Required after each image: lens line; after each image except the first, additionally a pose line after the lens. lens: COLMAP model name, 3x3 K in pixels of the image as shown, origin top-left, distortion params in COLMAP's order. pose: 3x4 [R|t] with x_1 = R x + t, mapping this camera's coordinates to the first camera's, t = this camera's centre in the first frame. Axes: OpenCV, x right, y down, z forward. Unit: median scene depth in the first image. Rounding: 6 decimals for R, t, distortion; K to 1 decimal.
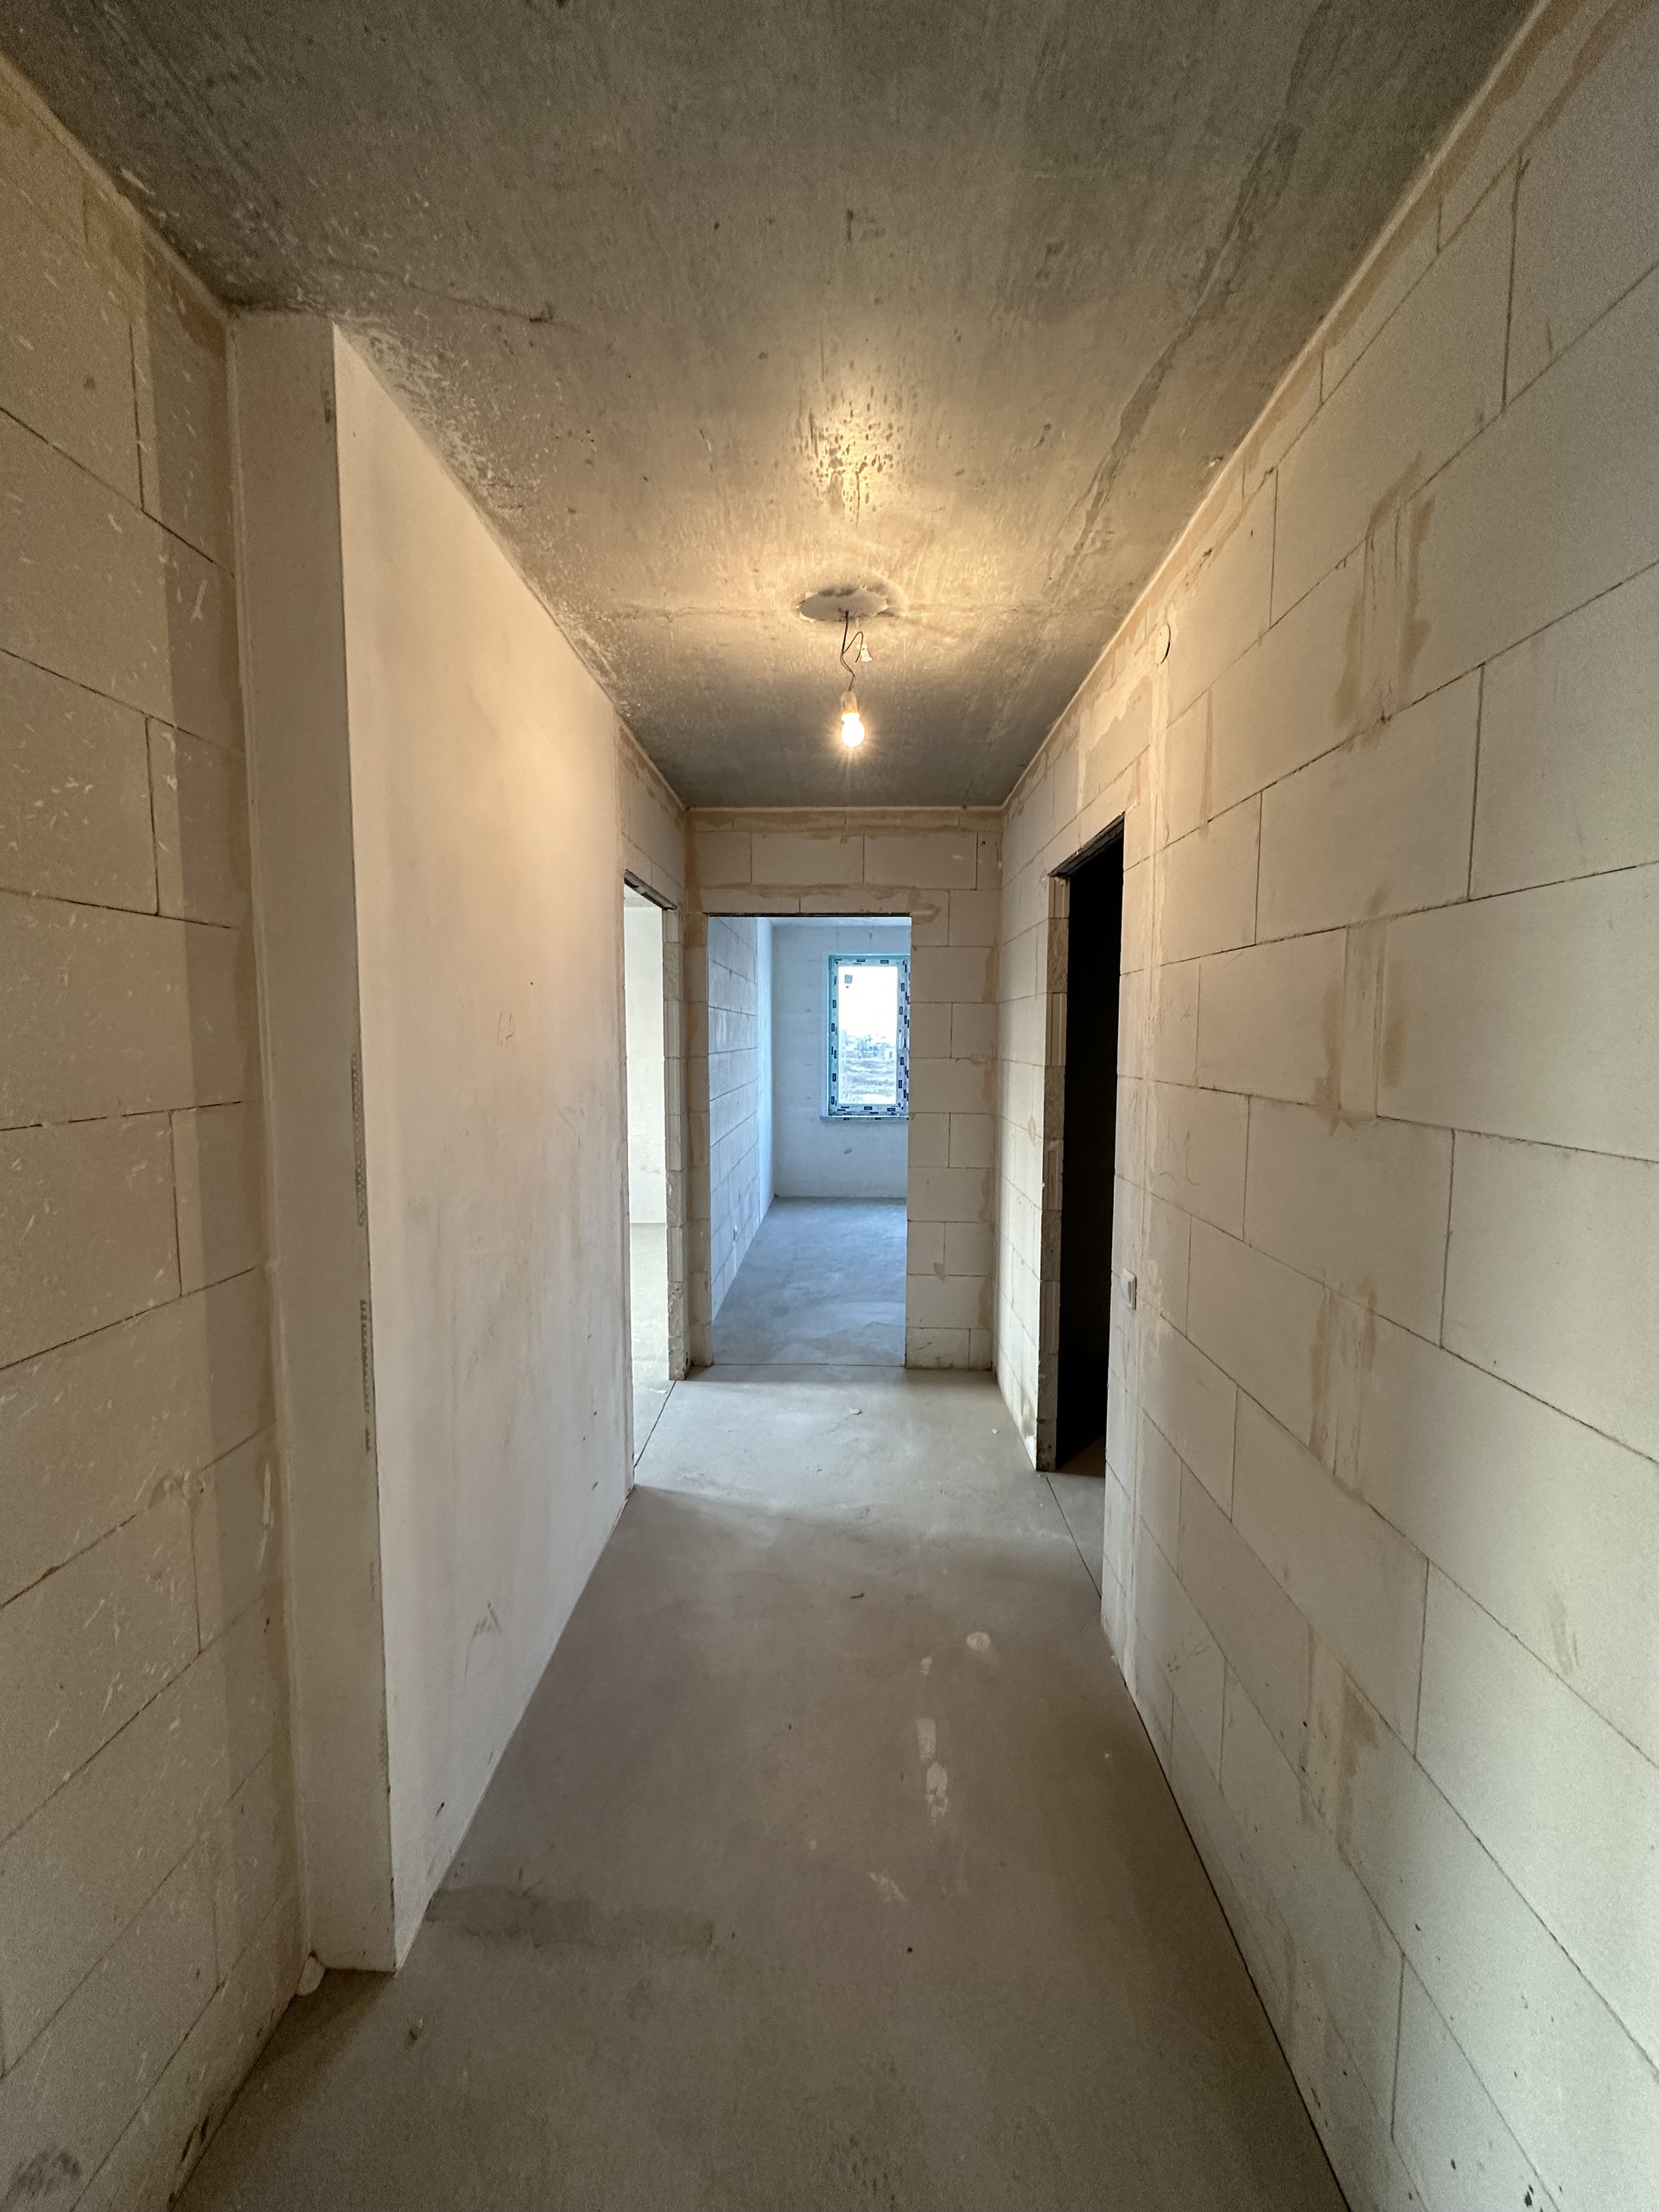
lens RADIAL K [[880.9, 0, 828.6], [0, 880.9, 1118.9], [0, 0, 1]] dist [-0.001003, 0.000488]
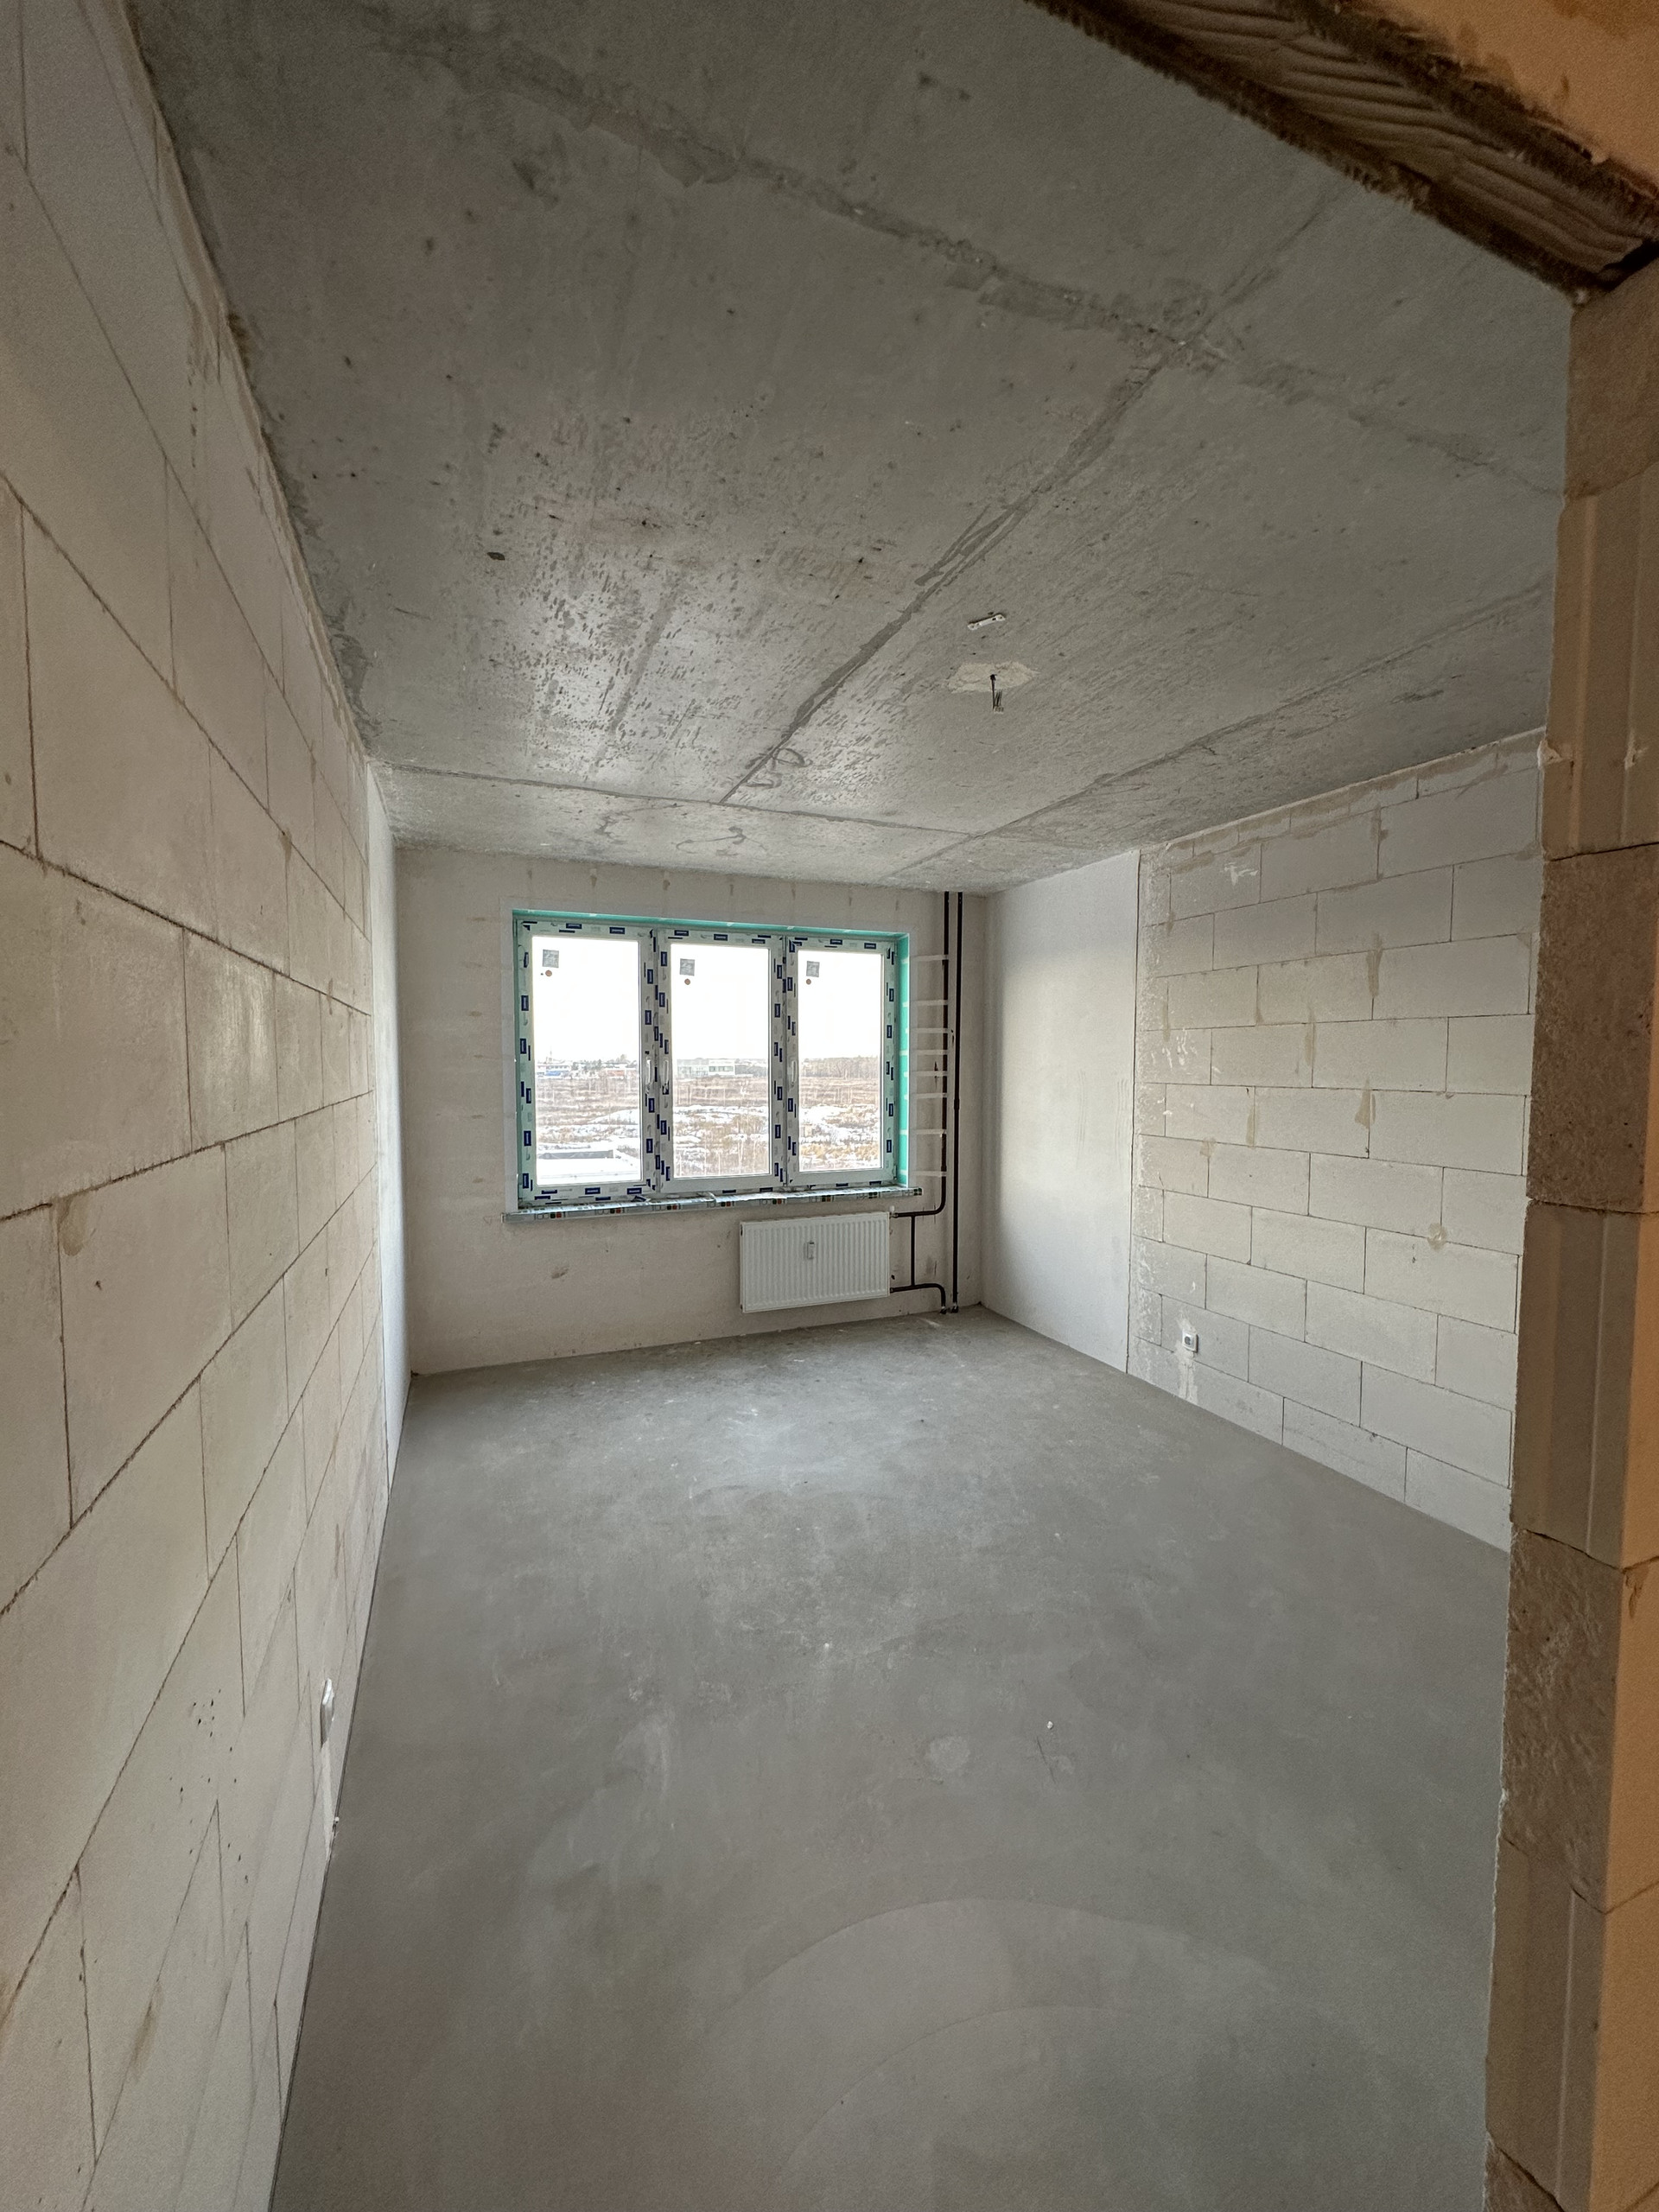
lens RADIAL K [[880.9, 0, 817.8], [0, 880.9, 1108.1], [0, 0, 1]] dist [-0.001003, 0.000488]
pose [[0.918078, -0.023204, 0.395719, -0.043988], [0.040804, 0.998514, -0.036116, -0.039142], [-0.394293, 0.049304, 0.917661, 0.434164]]
